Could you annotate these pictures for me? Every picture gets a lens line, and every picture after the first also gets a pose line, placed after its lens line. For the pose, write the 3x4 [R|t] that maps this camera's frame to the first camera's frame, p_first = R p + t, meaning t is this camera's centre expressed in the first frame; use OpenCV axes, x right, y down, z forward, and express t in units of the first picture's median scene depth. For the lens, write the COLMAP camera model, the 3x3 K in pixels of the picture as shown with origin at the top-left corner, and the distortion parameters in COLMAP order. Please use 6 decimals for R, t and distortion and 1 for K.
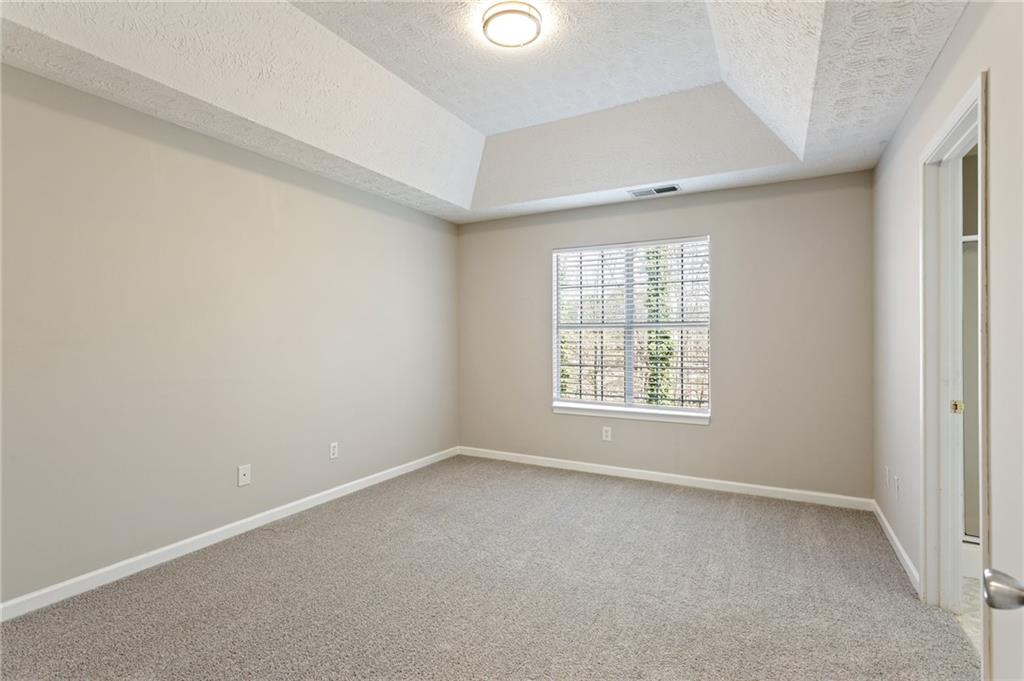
lens RADIAL K [[487.5, 0, 509.5], [0, 487.5, 338.4], [0, 0, 1]] dist [0.002206, 0.000624]
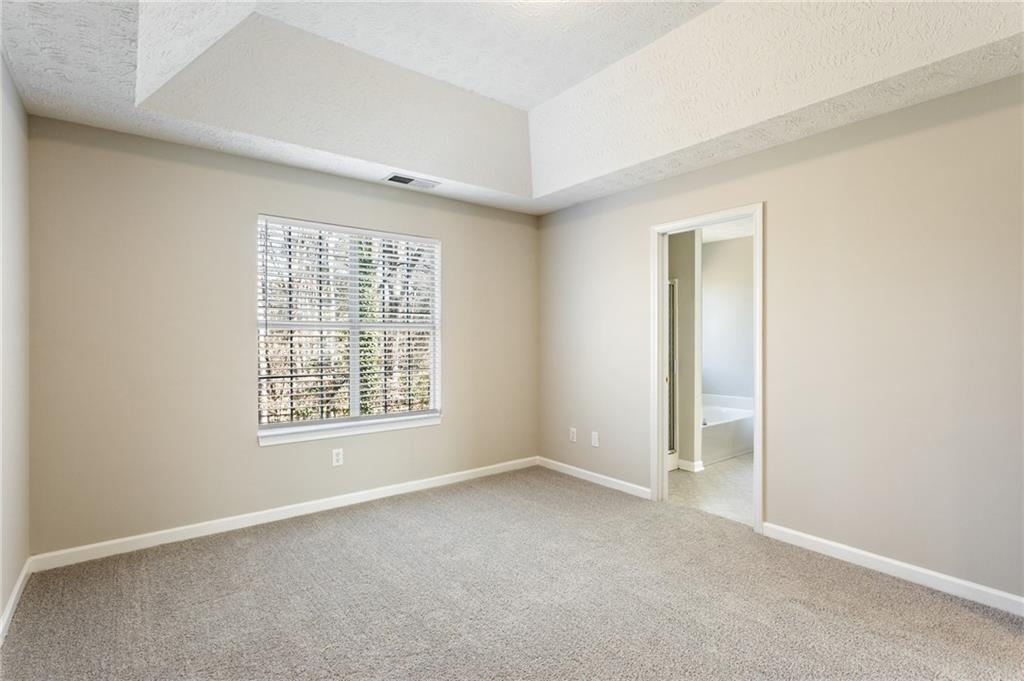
lens RADIAL K [[487.5, 0, 509.5], [0, 487.5, 338.4], [0, 0, 1]] dist [0.002206, 0.000624]
pose [[0.402280, -0.002591, 0.915513, -0.487055], [0.003449, 0.999993, 0.001315, -0.003644], [-0.915510, 0.002629, 0.402286, 0.462587]]
